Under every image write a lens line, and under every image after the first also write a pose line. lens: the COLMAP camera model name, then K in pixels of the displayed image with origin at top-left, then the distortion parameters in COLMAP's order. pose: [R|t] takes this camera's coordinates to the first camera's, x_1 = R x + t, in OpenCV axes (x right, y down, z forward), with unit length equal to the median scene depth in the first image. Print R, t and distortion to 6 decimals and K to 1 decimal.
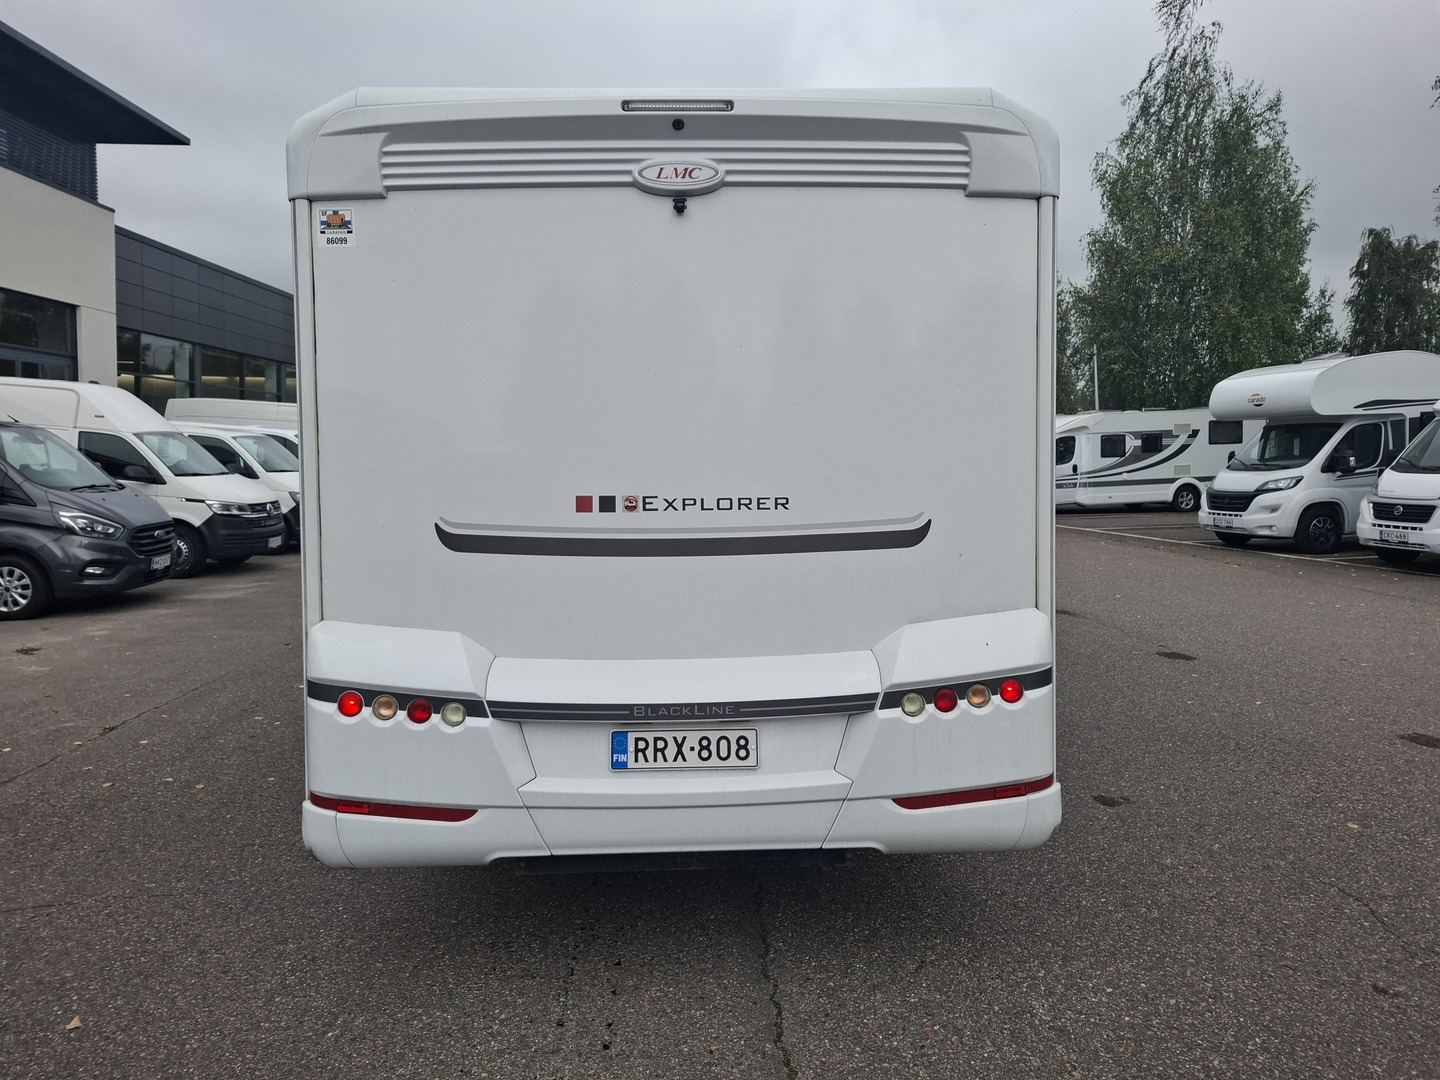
lens RADIAL K [[951.7, 0, 720.4], [0, 951.7, 502.5], [0, 0, 1]] dist [0.128341, -0.157317]
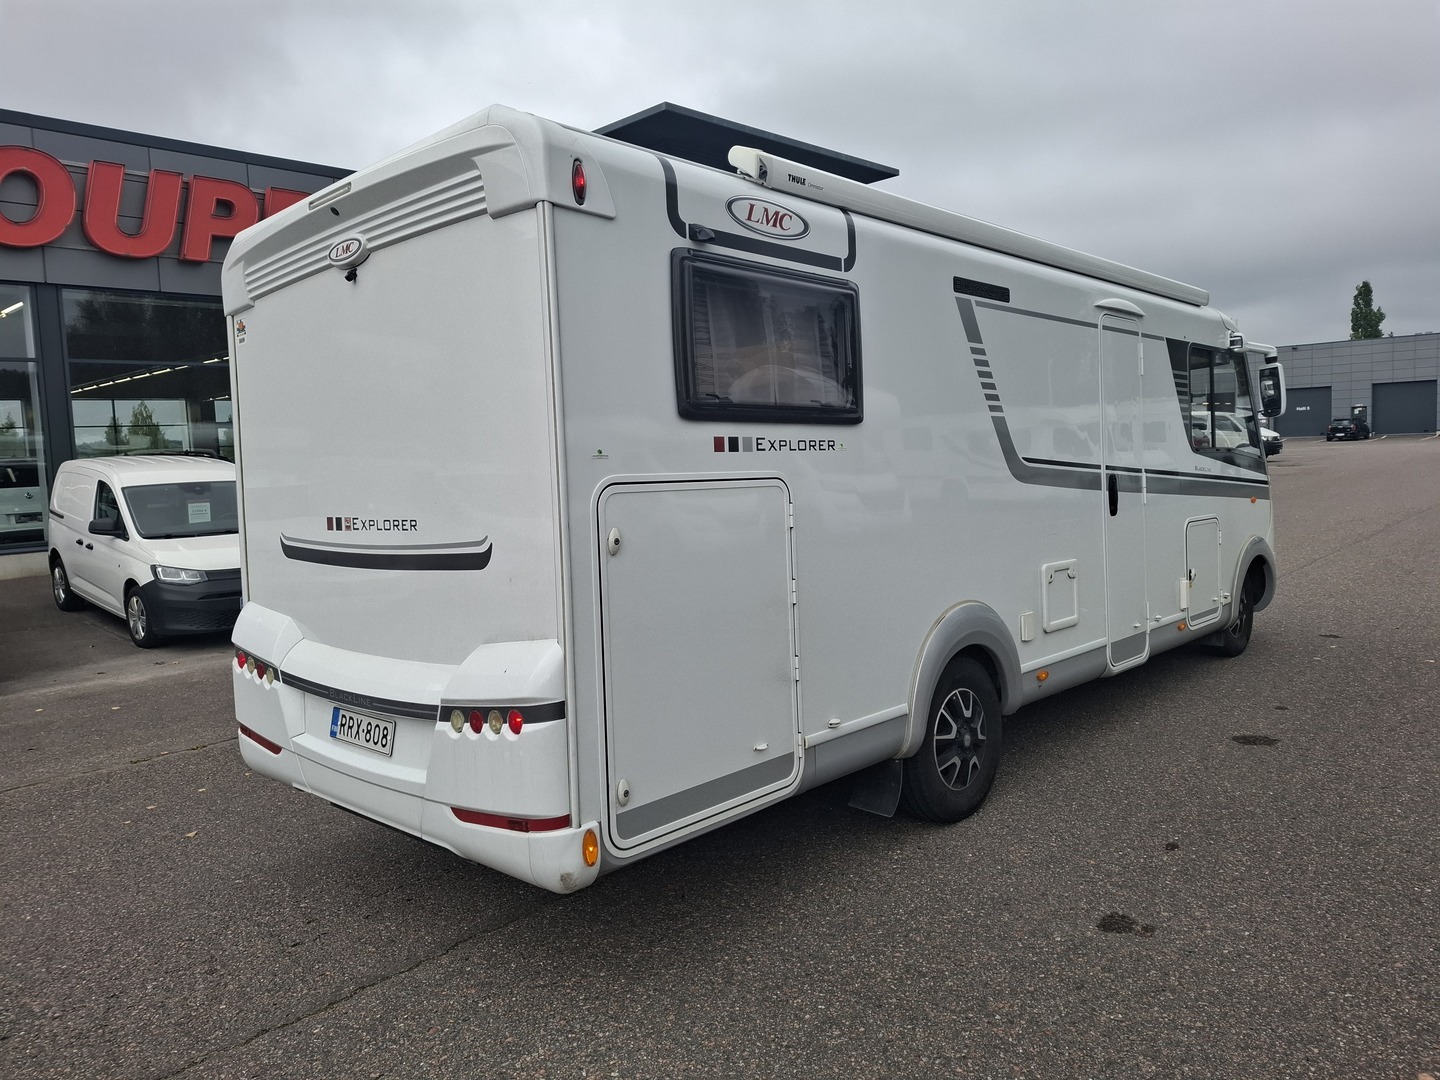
lens RADIAL K [[951.7, 0, 720.4], [0, 951.7, 502.5], [0, 0, 1]] dist [0.128341, -0.157317]
pose [[0.714500, -0.002081, -0.699632, 1.124603], [0.016817, 0.999758, 0.014201, -0.036011], [0.699433, -0.021912, 0.714362, 0.453853]]
